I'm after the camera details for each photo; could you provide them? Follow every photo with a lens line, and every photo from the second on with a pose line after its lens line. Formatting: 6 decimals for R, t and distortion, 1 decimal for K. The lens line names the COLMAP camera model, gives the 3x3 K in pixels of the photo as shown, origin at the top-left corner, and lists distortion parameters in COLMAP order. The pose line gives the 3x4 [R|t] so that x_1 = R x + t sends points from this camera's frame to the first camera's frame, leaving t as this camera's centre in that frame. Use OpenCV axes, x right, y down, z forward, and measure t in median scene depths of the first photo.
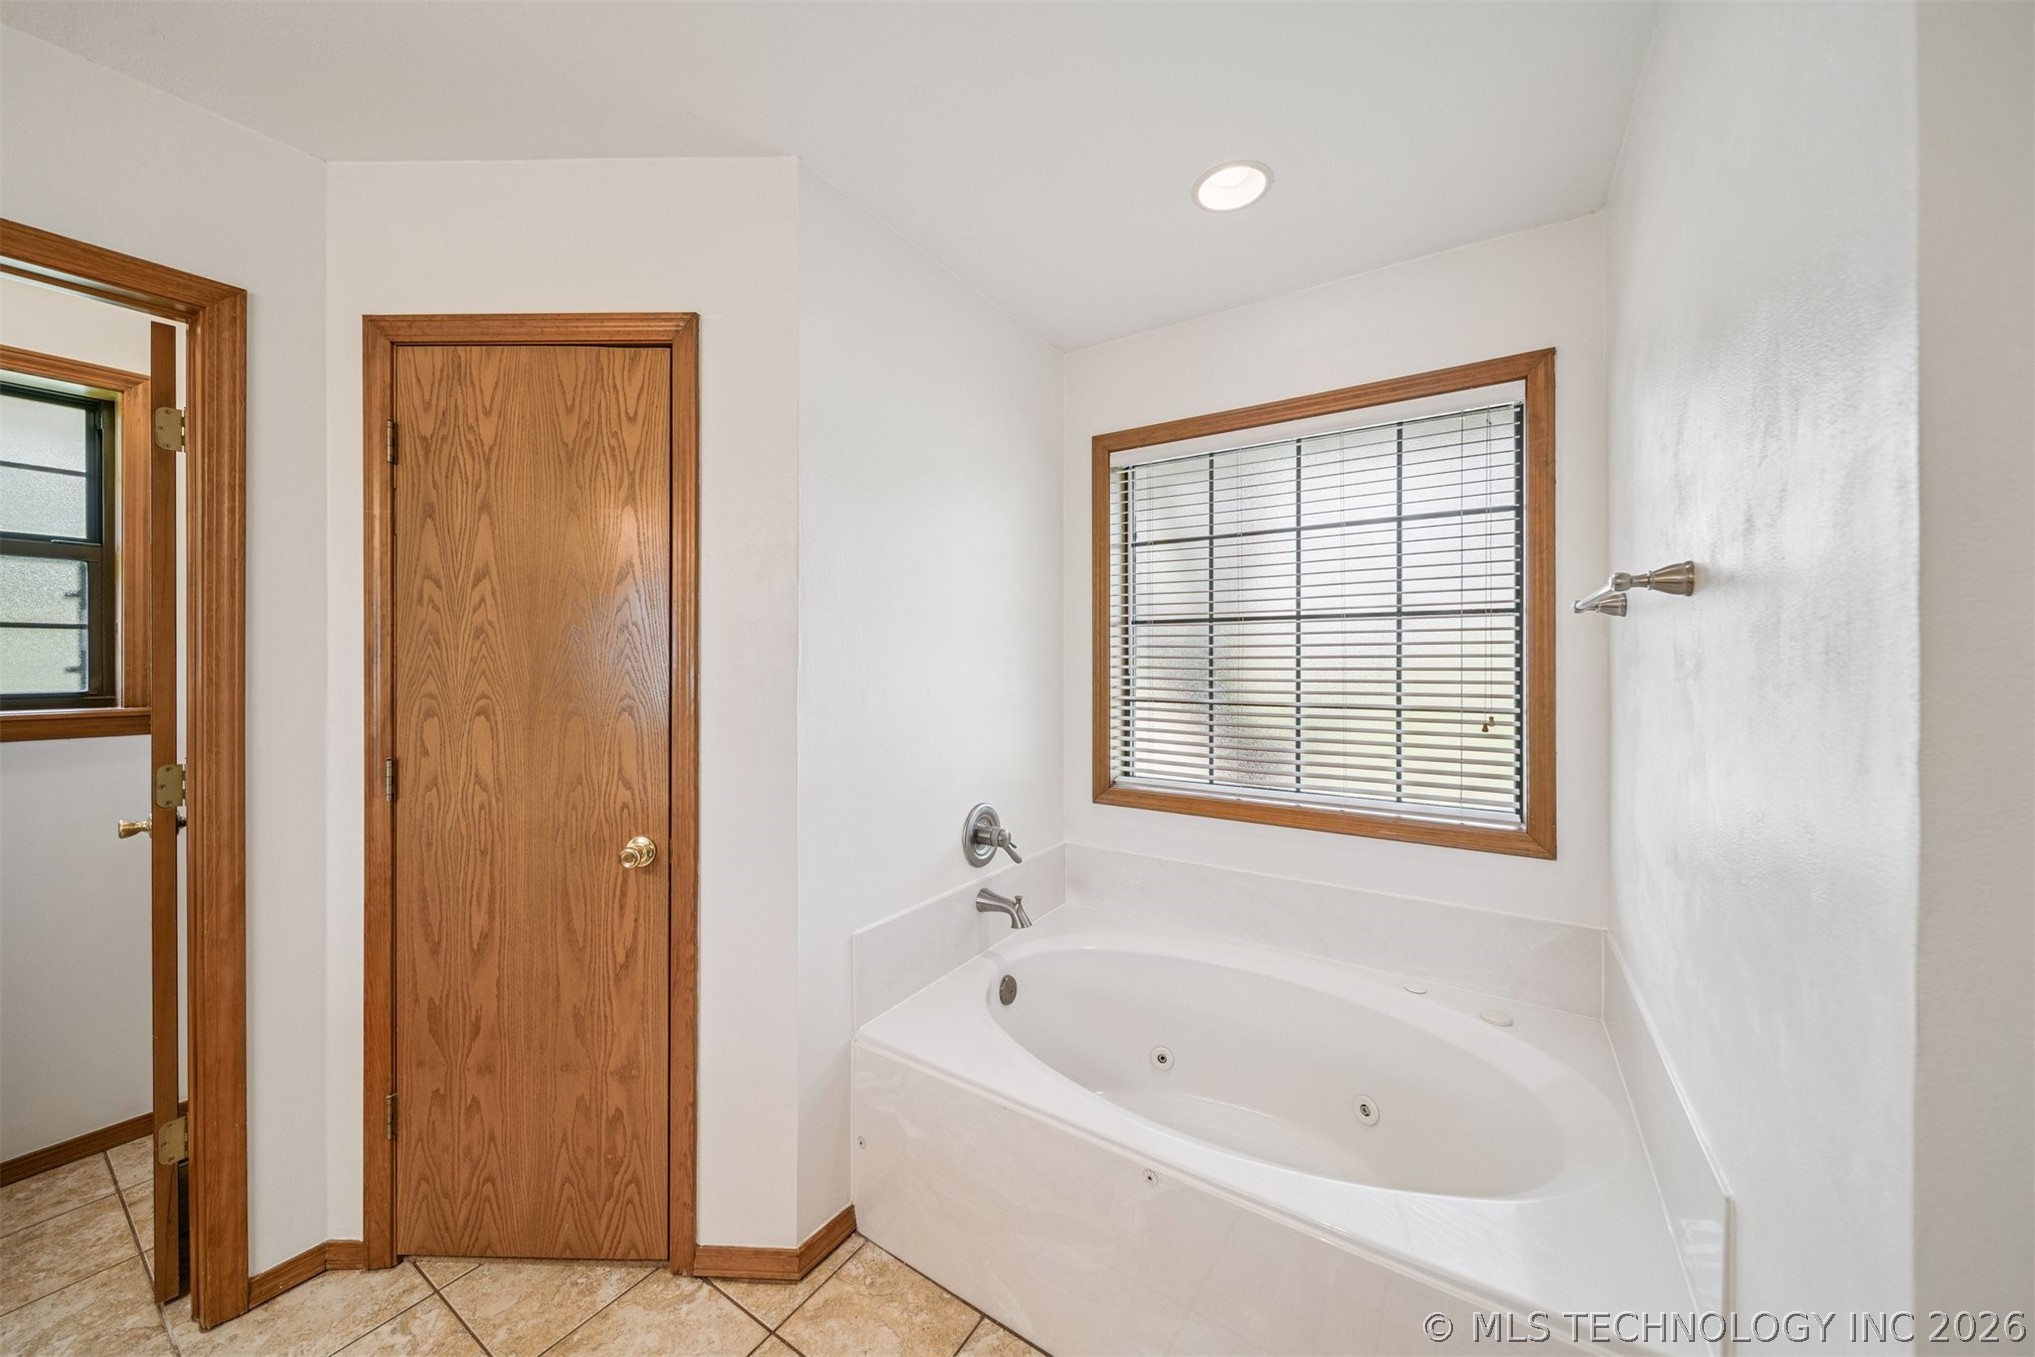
lens RADIAL K [[718.1, 0, 999.8], [0, 718.1, 659.2], [0, 0, 1]] dist [-0.001062, 0.000062]
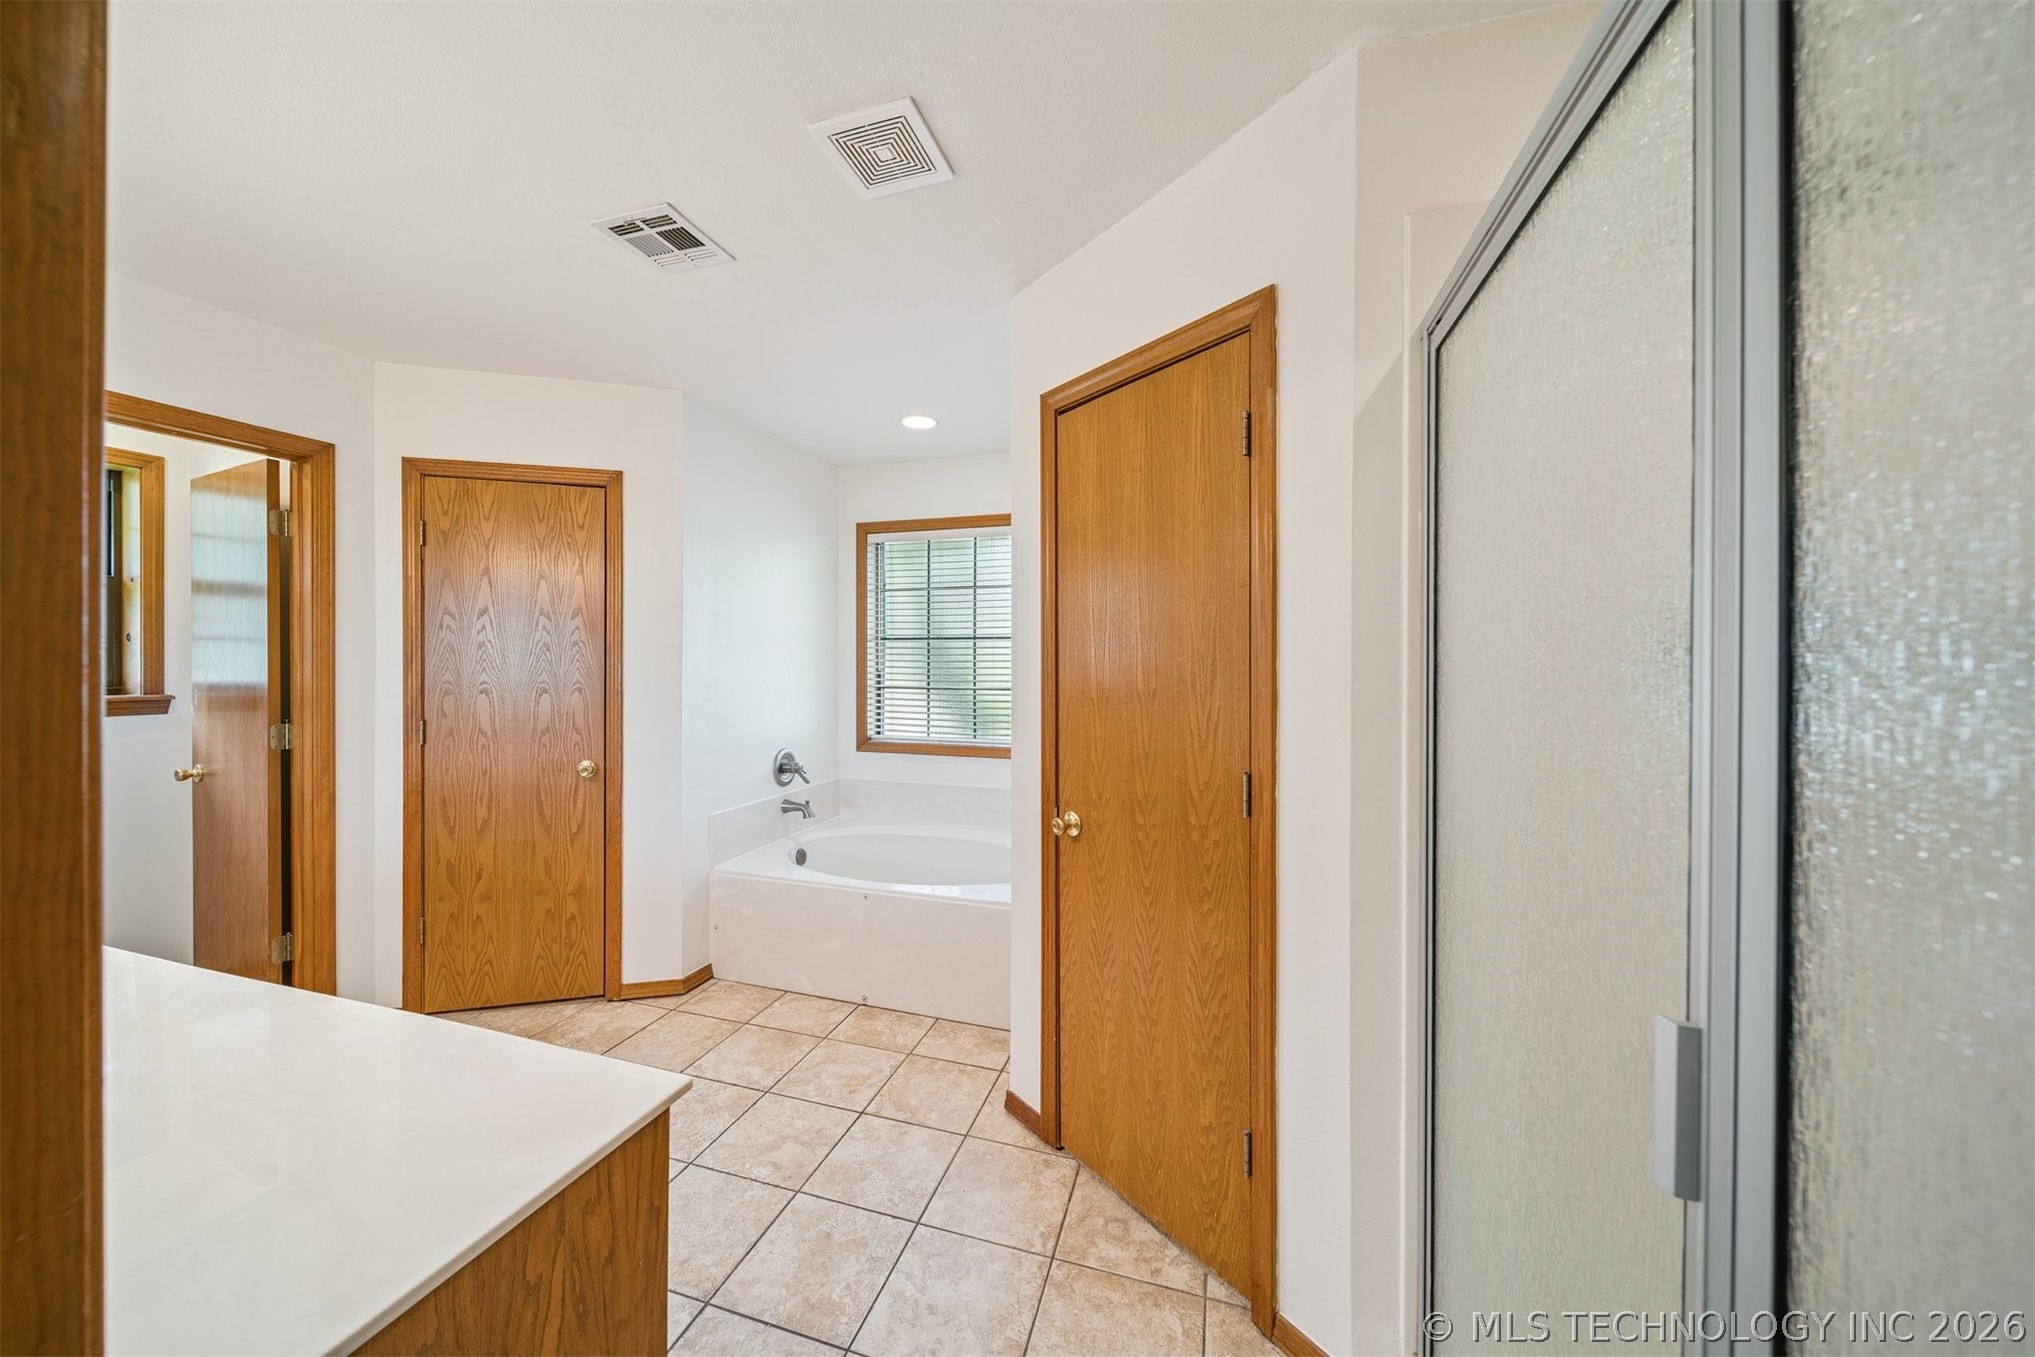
lens RADIAL K [[718.1, 0, 1006.4], [0, 718.1, 663.7], [0, 0, 1]] dist [-0.001062, 0.000062]
pose [[0.960844, -0.000148, 0.277092, 0.009661], [0.000058, 1.000000, 0.000332, 0.005397], [-0.277092, -0.000303, 0.960843, -1.009210]]
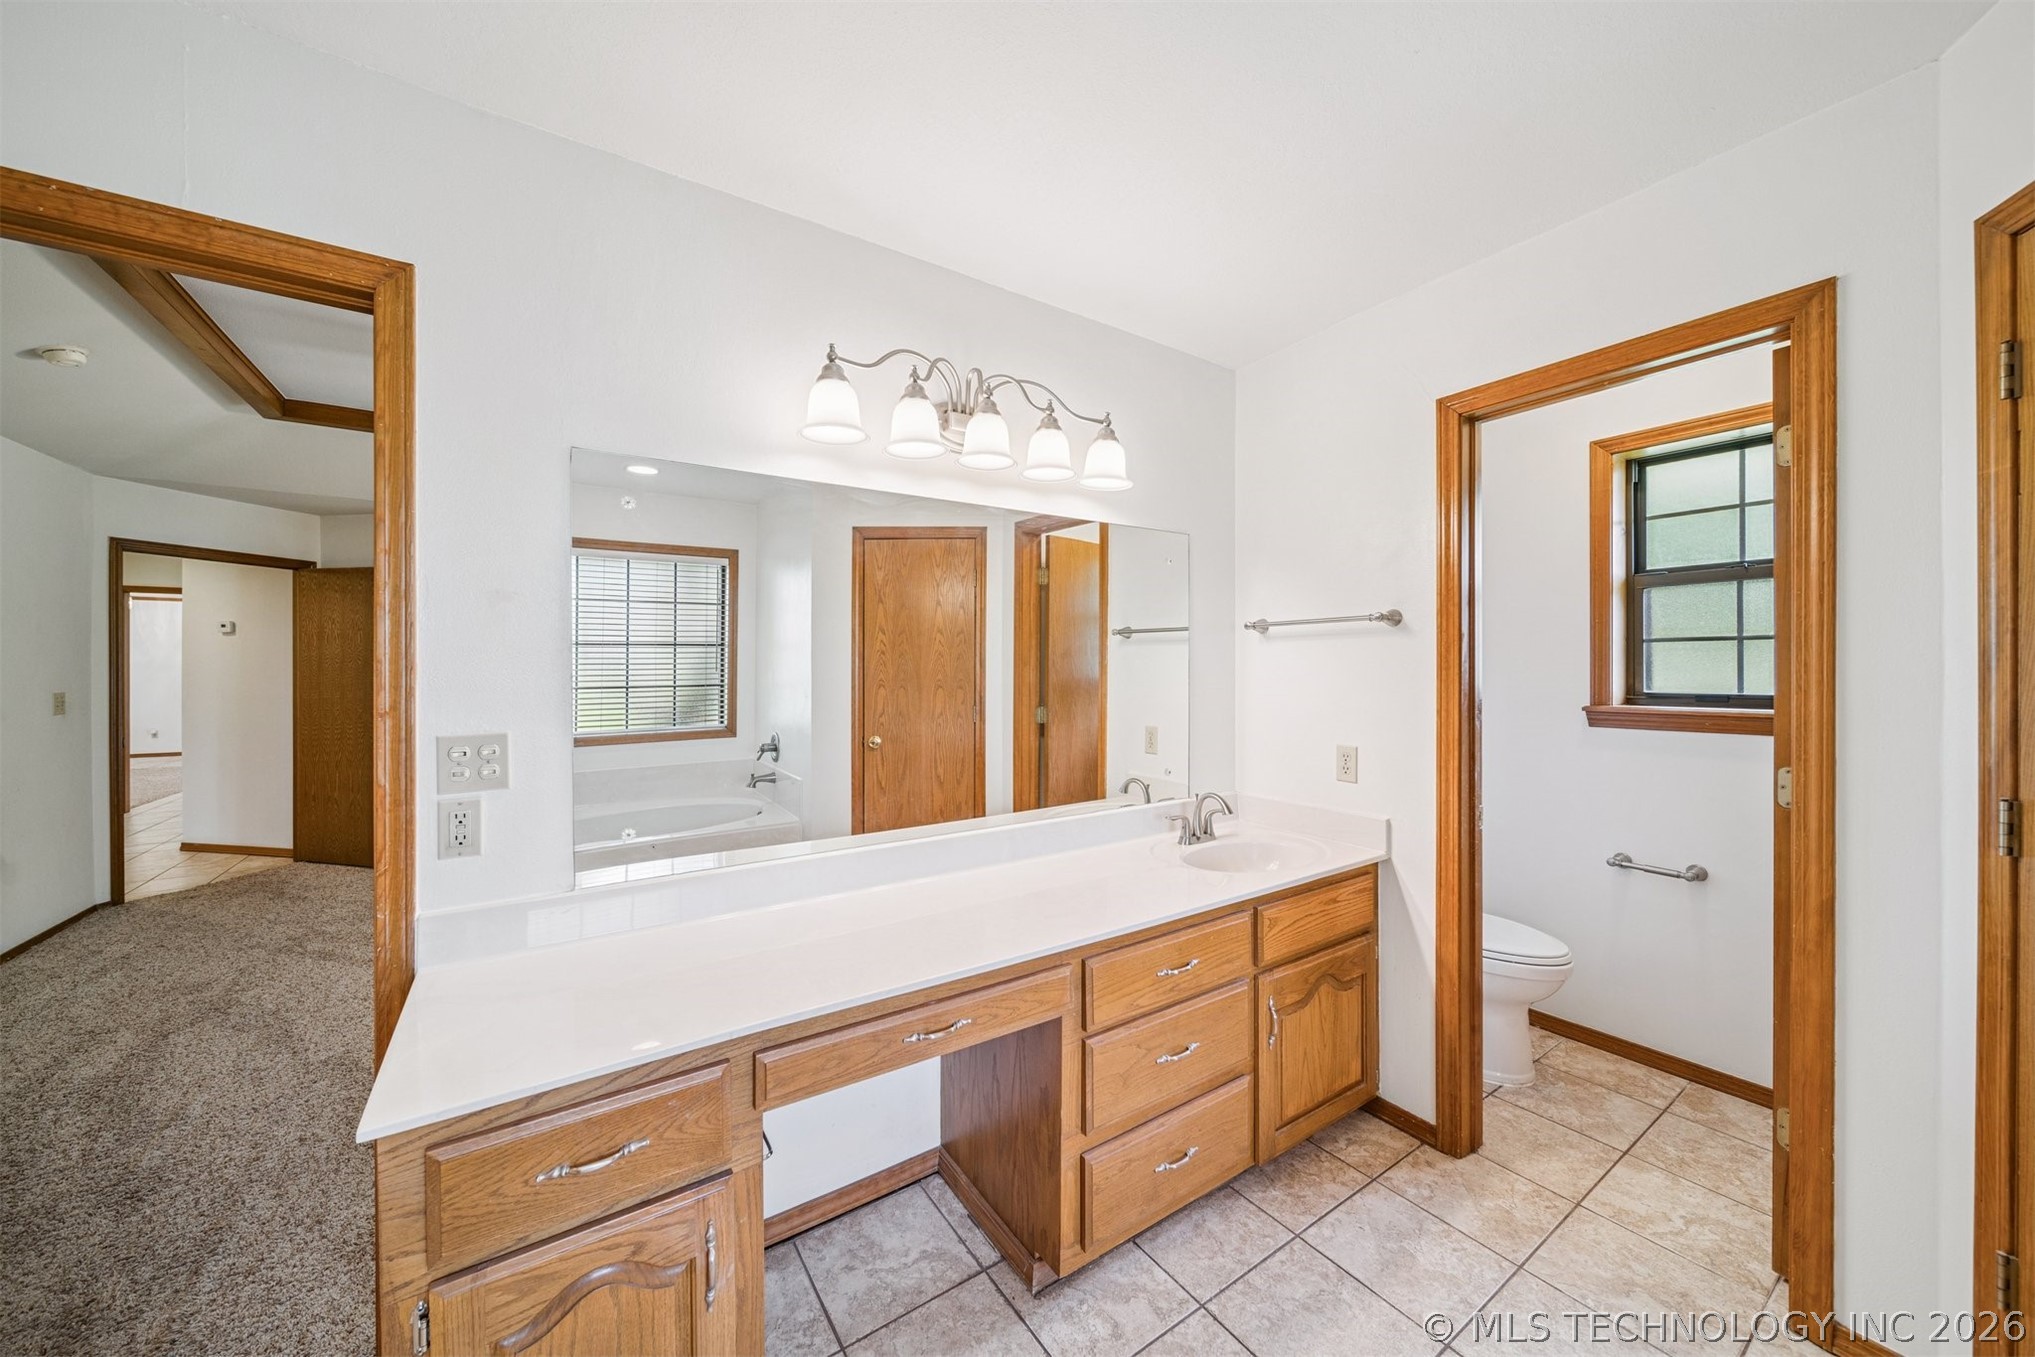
lens RADIAL K [[718.1, 0, 1012.2], [0, 718.1, 670.3], [0, 0, 1]] dist [-0.001062, 0.000062]
pose [[-0.378311, 0.000506, -0.925678, 0.221903], [0.000408, 1.000000, 0.000379, 0.004627], [0.925678, -0.000235, -0.378312, 0.327905]]
